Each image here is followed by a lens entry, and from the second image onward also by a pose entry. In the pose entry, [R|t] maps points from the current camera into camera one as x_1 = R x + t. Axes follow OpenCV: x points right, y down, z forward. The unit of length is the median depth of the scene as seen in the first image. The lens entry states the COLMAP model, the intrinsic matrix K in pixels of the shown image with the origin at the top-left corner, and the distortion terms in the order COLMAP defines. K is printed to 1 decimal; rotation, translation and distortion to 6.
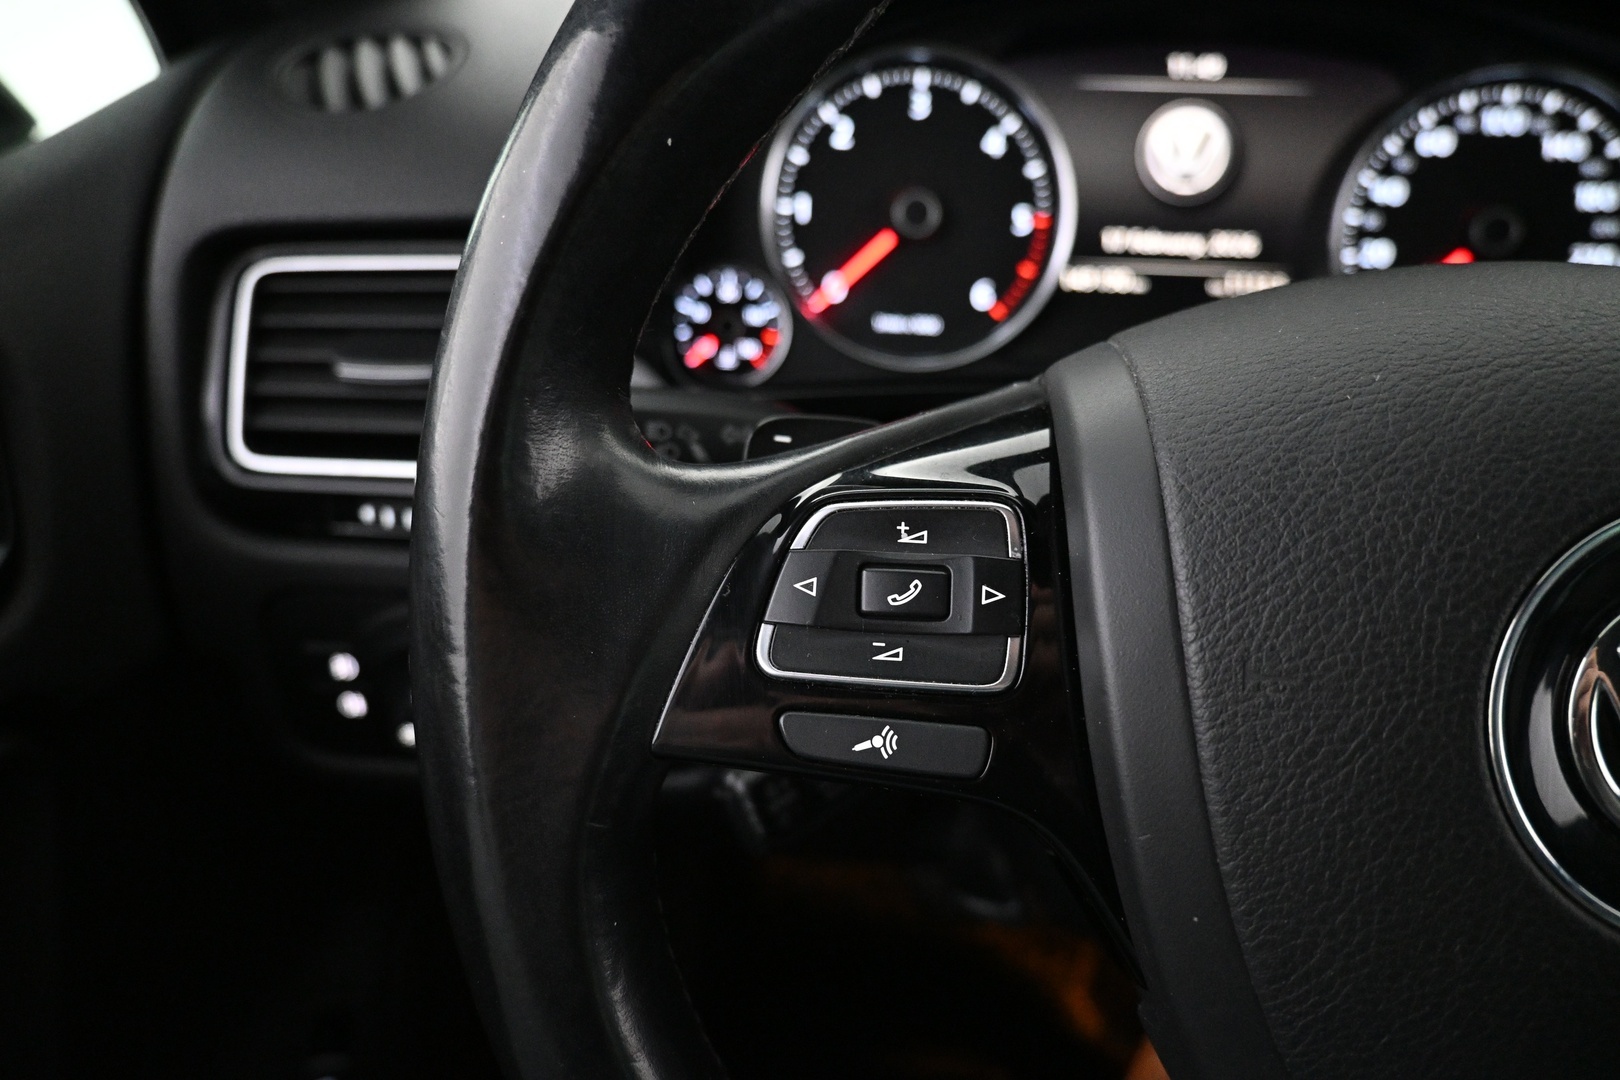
lens RADIAL K [[1167.3, 0, 810.0], [0, 1167.3, 540.0], [0, 0, 1]] dist [-0.002022, -0.002271]
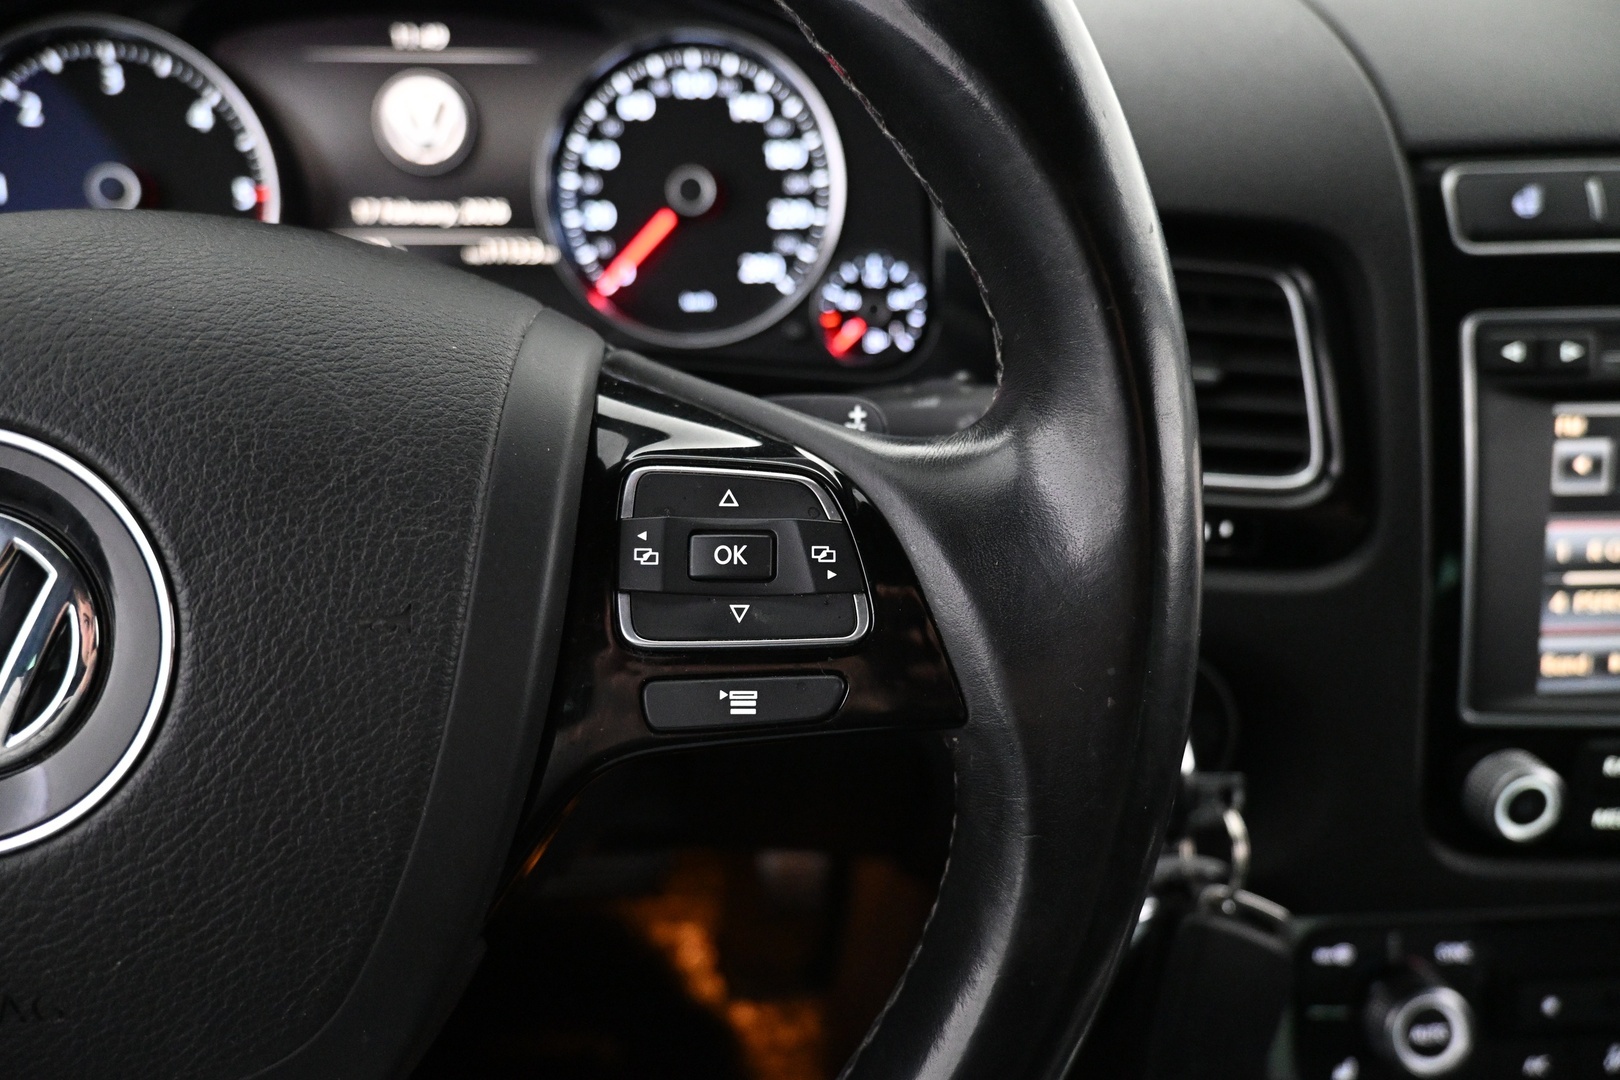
lens RADIAL K [[1108.3, 0, 810.0], [0, 1108.3, 540.0], [0, 0, 1]] dist [0.002954, -0.004138]
pose [[0.991623, -0.064487, 0.111914, 0.542110], [0.061178, 0.997589, 0.032759, 0.021693], [-0.113757, -0.025638, 0.993178, -0.010664]]
